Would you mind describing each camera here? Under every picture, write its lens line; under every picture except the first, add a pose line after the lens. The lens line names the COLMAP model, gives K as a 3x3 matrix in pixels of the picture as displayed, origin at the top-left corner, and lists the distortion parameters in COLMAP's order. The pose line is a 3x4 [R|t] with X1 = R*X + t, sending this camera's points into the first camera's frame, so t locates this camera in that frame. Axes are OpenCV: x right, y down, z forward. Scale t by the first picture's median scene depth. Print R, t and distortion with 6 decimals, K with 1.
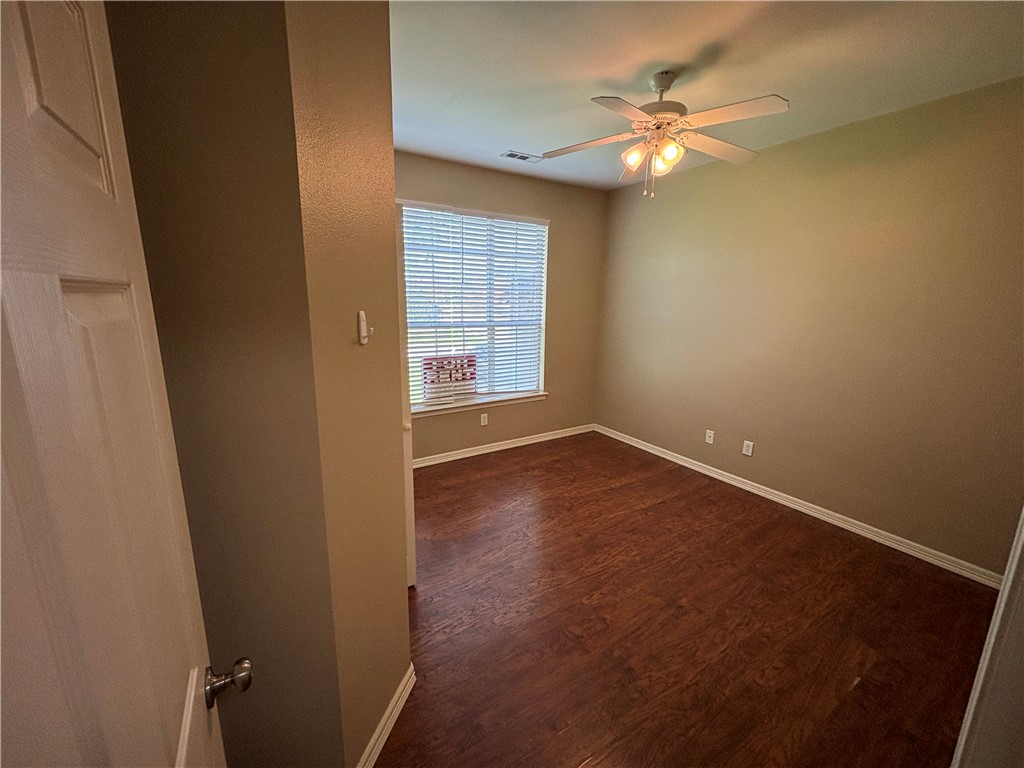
lens RADIAL K [[412.8, 0, 506.7], [0, 412.8, 381.4], [0, 0, 1]] dist [-0.001147, -0.000295]
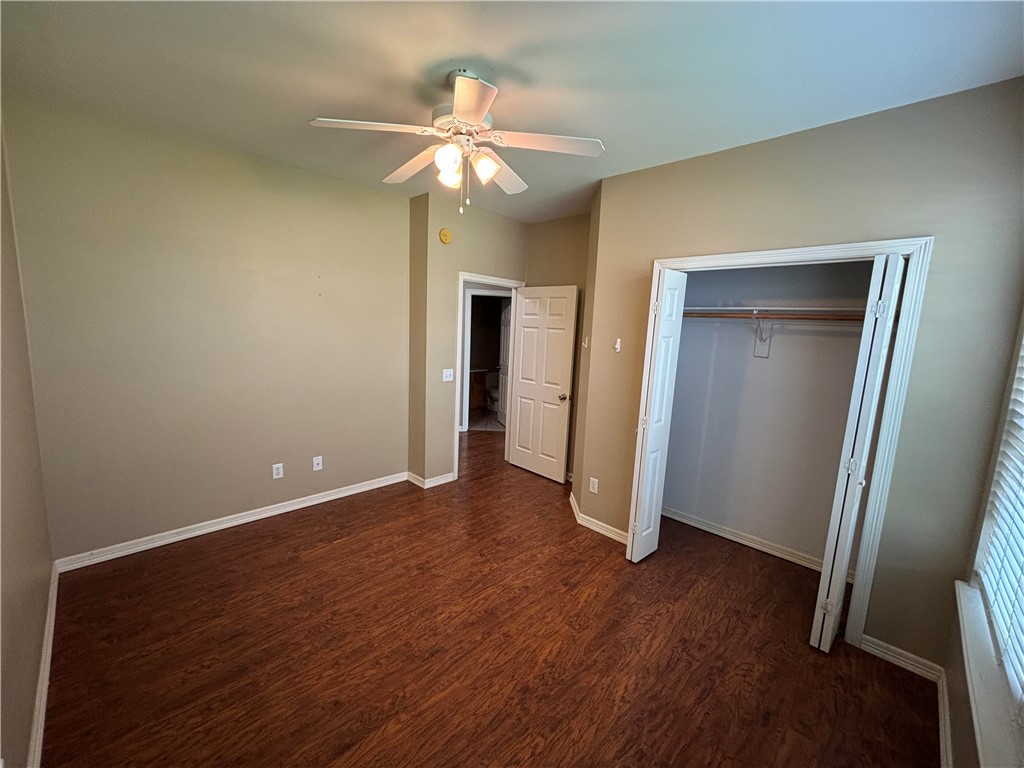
lens RADIAL K [[412.8, 0, 511.6], [0, 412.8, 384.4], [0, 0, 1]] dist [-0.001147, -0.000295]
pose [[-0.969209, -0.019112, -0.245495, 0.416390], [-0.102904, 0.937188, 0.333300, -0.370717], [0.223705, 0.348300, -0.910298, 1.775464]]
